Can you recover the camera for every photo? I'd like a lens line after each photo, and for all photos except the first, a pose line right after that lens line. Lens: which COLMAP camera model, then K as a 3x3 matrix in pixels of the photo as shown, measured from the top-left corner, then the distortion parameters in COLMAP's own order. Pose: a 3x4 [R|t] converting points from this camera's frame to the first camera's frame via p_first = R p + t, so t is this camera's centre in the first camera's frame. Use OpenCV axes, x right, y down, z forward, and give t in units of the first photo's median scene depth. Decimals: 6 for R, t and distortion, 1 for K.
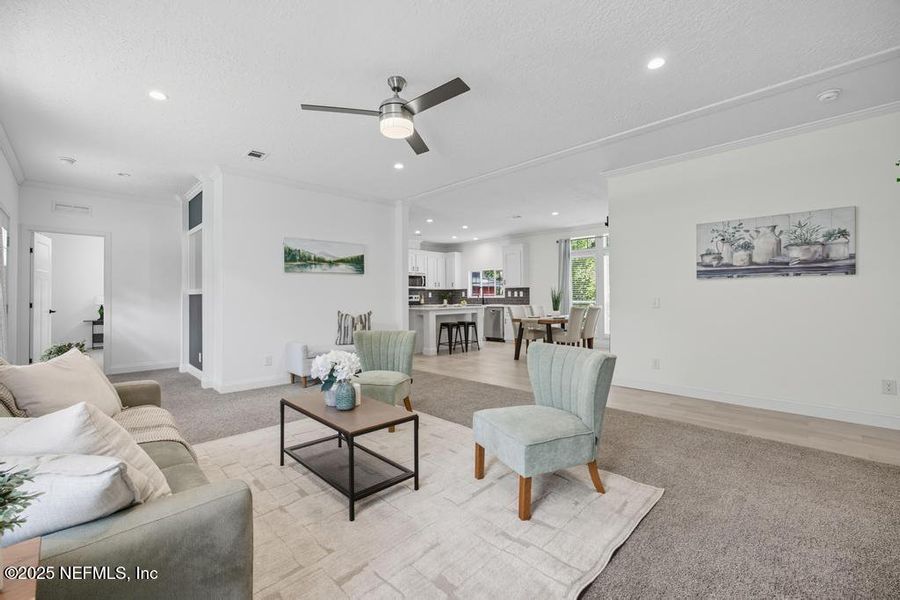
lens RADIAL K [[390.7, 0, 452.1], [0, 390.7, 294.6], [0, 0, 1]] dist [-0.001385, -0.000032]
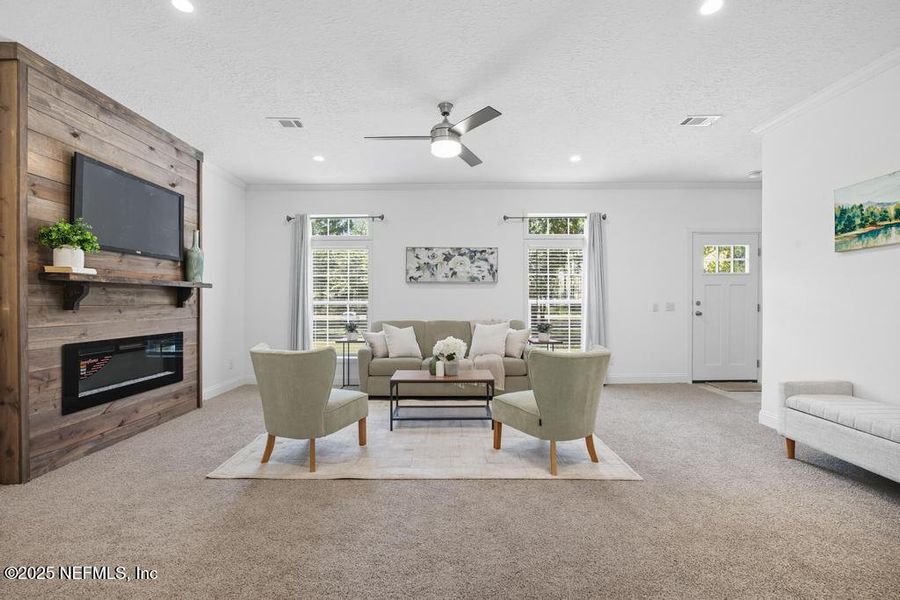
lens RADIAL K [[422.0, 0, 436.0], [0, 422.0, 299.9], [0, 0, 1]] dist [-0.008760, 0.004102]
pose [[-0.707300, 0.009506, -0.706850, 0.265991], [0.012374, 0.999923, 0.001065, 0.001533], [0.706805, -0.007994, -0.707363, 0.677160]]
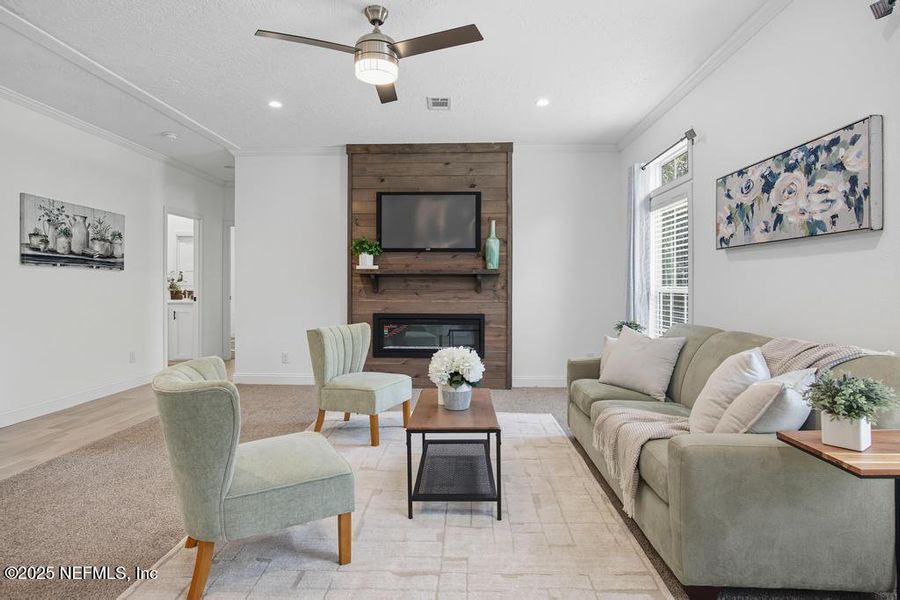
lens RADIAL K [[489.5, 0, 452.0], [0, 489.5, 285.8], [0, 0, 1]] dist [-0.010091, 0.000590]
pose [[-0.685998, 0.008931, 0.727549, -0.356938], [-0.000707, 0.999916, -0.012941, 0.007278], [-0.727603, -0.009392, -0.685934, 0.578825]]
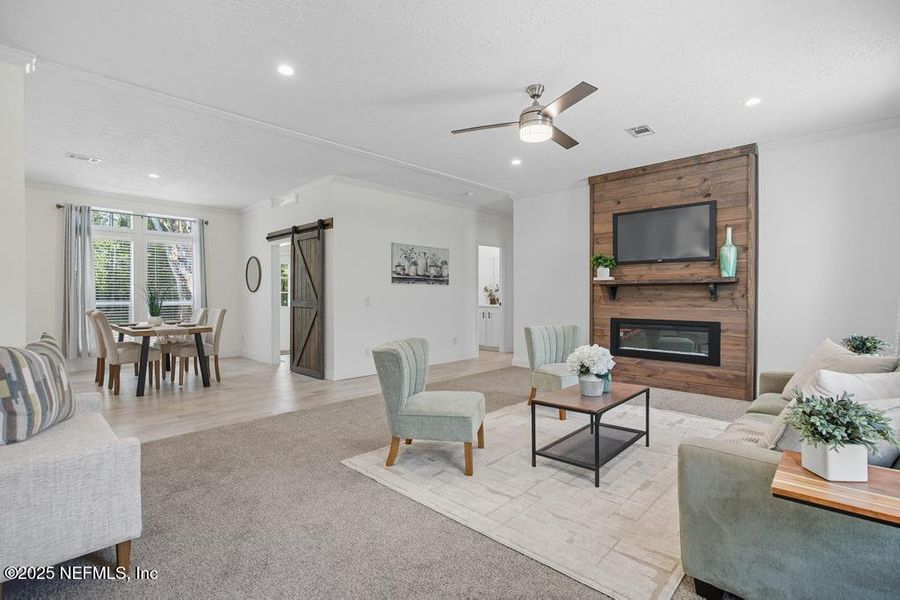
lens RADIAL K [[422.0, 0, 447.4], [0, 422.0, 300.1], [0, 0, 1]] dist [-0.008760, 0.004102]
pose [[-0.025936, -0.004084, 0.999655, -0.468863], [-0.005592, 0.999977, 0.003941, 0.006725], [-0.999648, -0.005488, -0.025958, 0.471331]]
